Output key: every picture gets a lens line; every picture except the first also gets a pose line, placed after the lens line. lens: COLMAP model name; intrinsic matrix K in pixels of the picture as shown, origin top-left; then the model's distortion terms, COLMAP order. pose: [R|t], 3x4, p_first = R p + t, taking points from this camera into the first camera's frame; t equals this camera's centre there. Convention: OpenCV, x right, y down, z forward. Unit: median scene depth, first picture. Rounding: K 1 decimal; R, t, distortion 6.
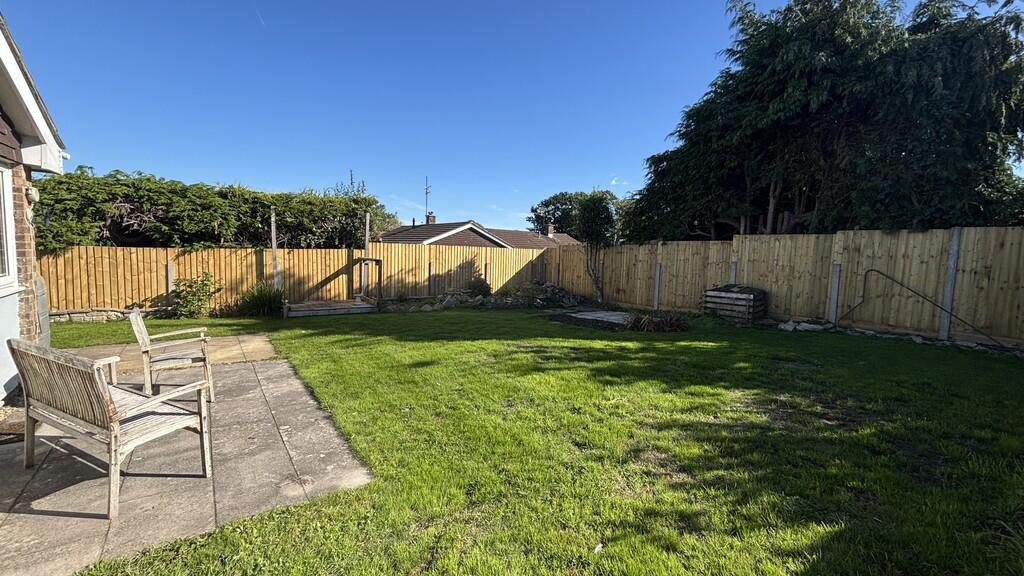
lens RADIAL K [[418.2, 0, 509.3], [0, 418.2, 291.2], [0, 0, 1]] dist [-0.000765, 0.000084]
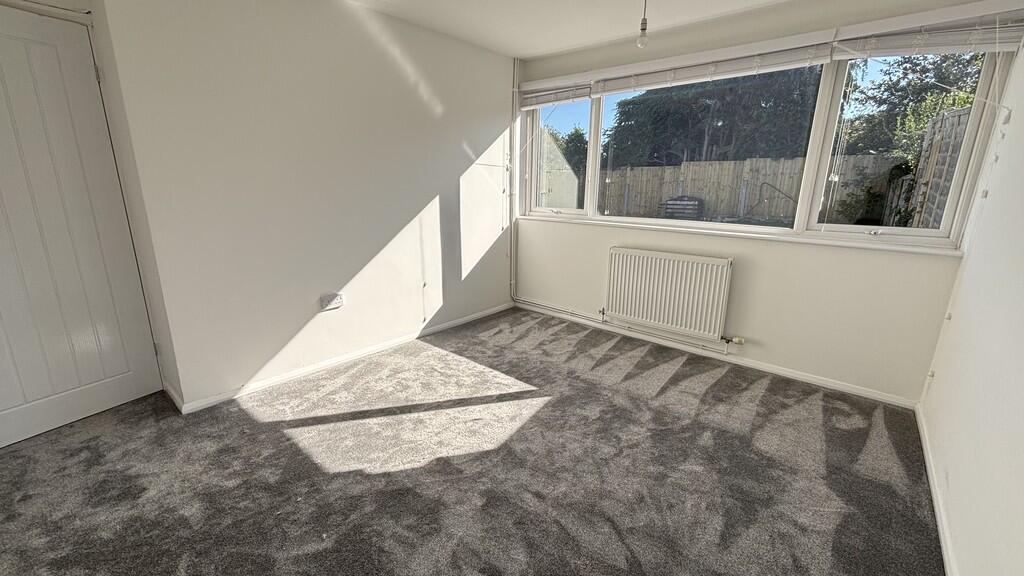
lens RADIAL K [[418.2, 0, 515.3], [0, 418.2, 287.3], [0, 0, 1]] dist [-0.000765, 0.000084]
pose [[0.973285, -0.074773, 0.217085, -0.413896], [0.041322, 0.987092, 0.154731, 0.052027], [-0.225852, -0.141627, 0.963812, -0.369079]]
